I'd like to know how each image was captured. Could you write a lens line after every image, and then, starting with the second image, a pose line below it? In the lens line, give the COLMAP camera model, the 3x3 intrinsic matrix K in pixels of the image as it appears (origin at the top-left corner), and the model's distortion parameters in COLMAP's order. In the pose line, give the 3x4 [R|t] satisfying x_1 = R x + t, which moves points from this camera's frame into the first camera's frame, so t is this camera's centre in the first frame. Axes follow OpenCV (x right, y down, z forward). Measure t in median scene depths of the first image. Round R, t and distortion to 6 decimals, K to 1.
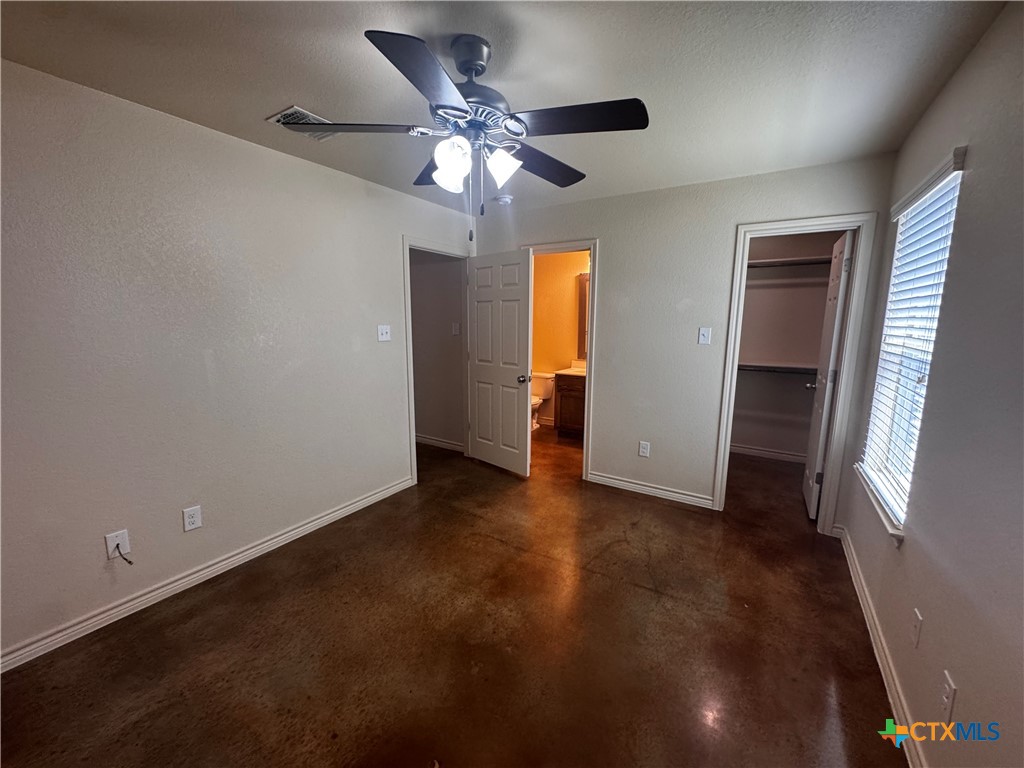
lens RADIAL K [[410.9, 0, 512.0], [0, 410.9, 384.0], [0, 0, 1]] dist [-0.000719, 0.000063]
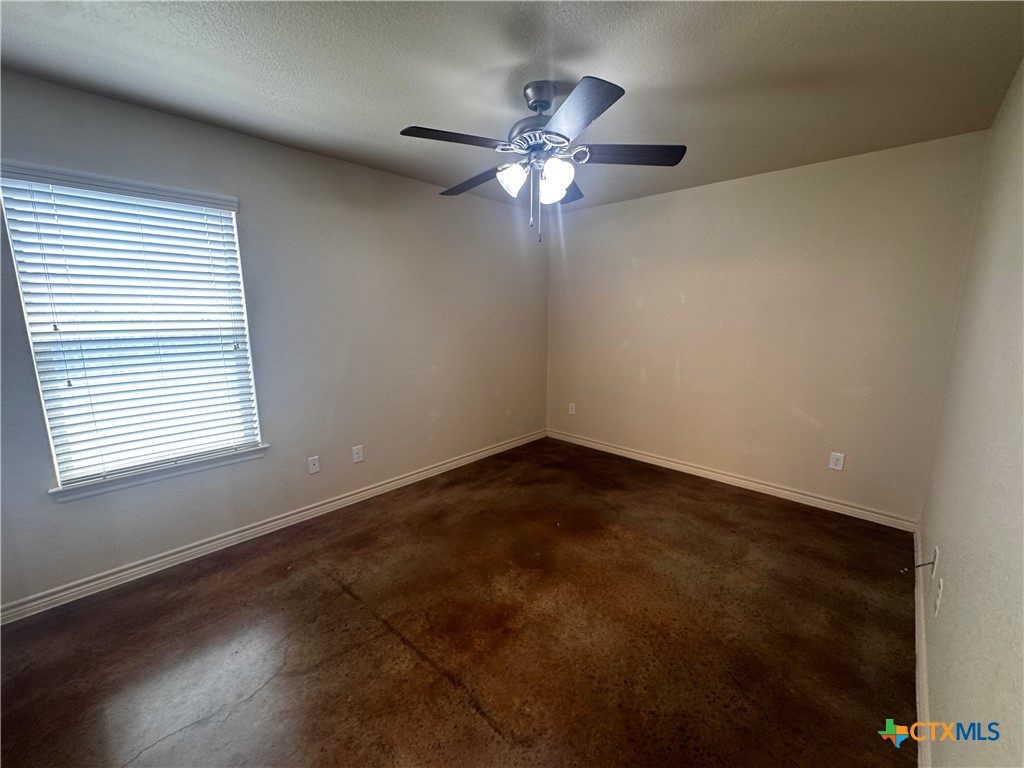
lens RADIAL K [[410.9, 0, 512.0], [0, 410.9, 384.0], [0, 0, 1]] dist [-0.000719, 0.000063]
pose [[-0.981429, -0.038909, 0.187836, -0.202540], [0.026132, 0.942966, 0.331863, -0.272575], [-0.190035, 0.330608, -0.924438, 1.746124]]
